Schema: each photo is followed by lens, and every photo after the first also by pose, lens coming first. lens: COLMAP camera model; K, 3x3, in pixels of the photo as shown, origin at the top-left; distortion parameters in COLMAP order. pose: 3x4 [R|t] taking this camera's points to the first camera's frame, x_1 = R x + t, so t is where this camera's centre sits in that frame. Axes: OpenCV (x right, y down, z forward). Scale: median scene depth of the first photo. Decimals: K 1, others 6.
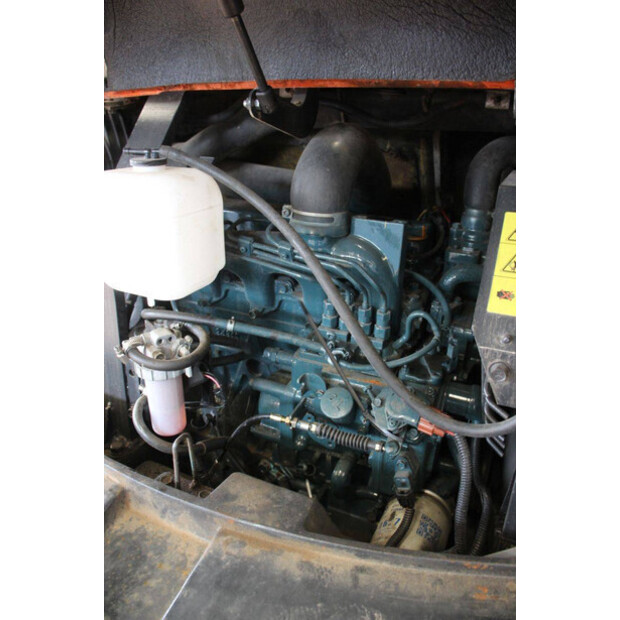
lens RADIAL K [[475.1, 0, 309.9], [0, 475.1, 309.5], [0, 0, 1]] dist [-0.063283, 0.005448]
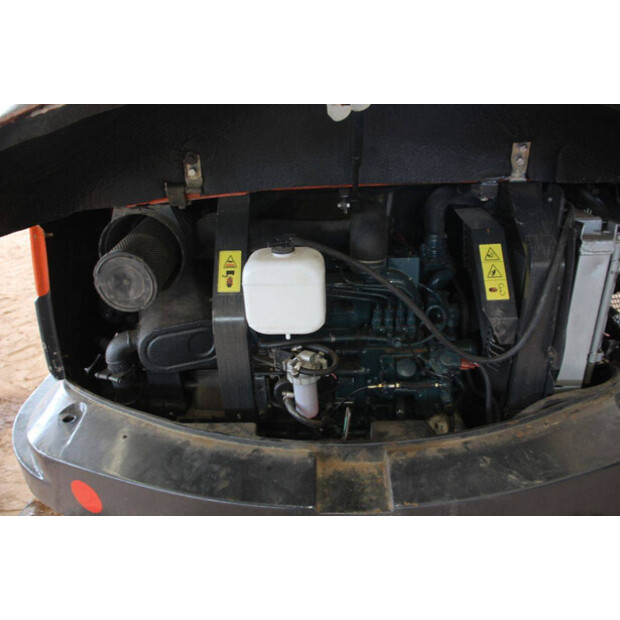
lens RADIAL K [[475.1, 0, 309.8], [0, 475.1, 310.2], [0, 0, 1]] dist [-0.063283, 0.005448]
pose [[0.919178, -0.217486, 0.328348, -0.902536], [0.203002, 0.976049, 0.078217, -0.243181], [-0.337495, -0.005240, 0.941313, -0.562123]]
